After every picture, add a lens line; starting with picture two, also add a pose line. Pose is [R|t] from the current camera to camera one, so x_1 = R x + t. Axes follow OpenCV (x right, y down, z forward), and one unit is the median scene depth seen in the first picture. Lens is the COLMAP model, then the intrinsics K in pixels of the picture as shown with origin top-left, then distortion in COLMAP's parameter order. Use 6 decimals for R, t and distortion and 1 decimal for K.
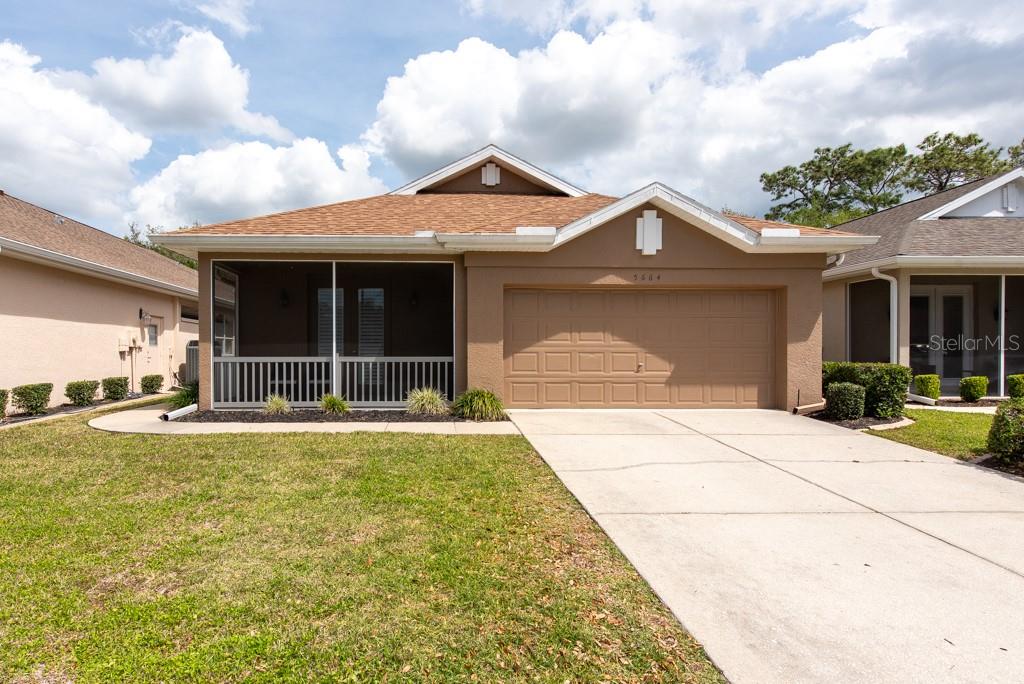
lens RADIAL K [[552.3, 0, 467.5], [0, 552.3, 349.8], [0, 0, 1]] dist [0.012402, -0.002398]
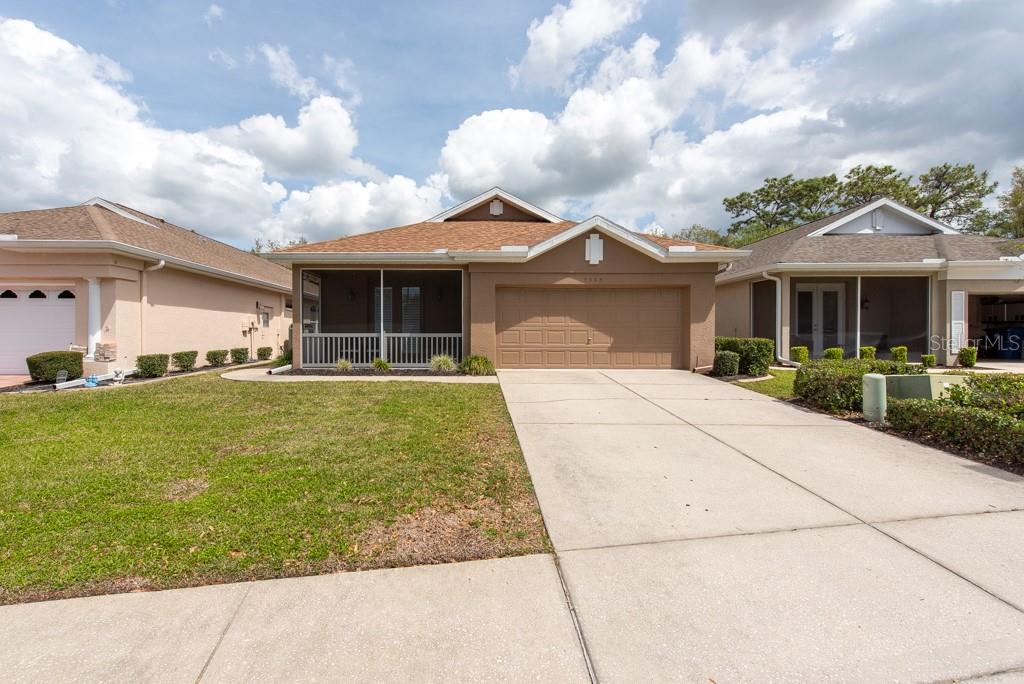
lens RADIAL K [[423.3, 0, 495.2], [0, 423.3, 334.1], [0, 0, 1]] dist [0.019061, -0.006413]
pose [[0.999486, 0.000541, -0.032063, 0.096243], [-0.000445, 0.999995, 0.002991, 0.010573], [0.032064, -0.002975, 0.999481, -0.129567]]
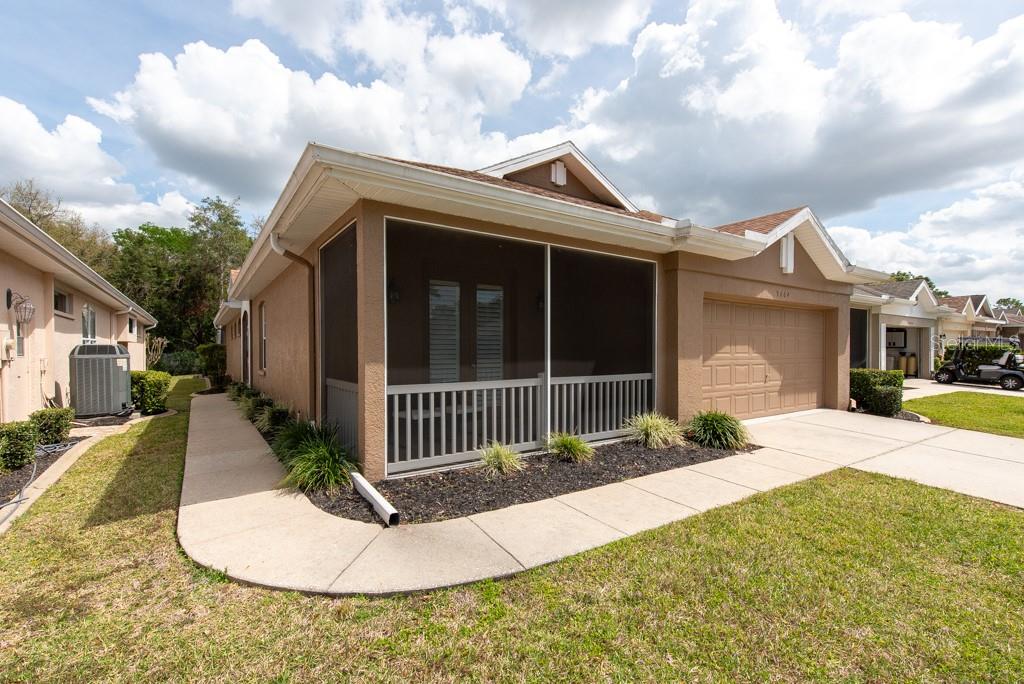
lens RADIAL K [[457.1, 0, 512.0], [0, 457.1, 342.0], [0, 0, 1]] dist [0.022550, -0.009529]
pose [[0.853003, 0.009173, 0.521825, -0.560777], [-0.003948, 0.999930, -0.011123, -0.026502], [-0.521890, 0.007428, 0.852980, 0.490972]]
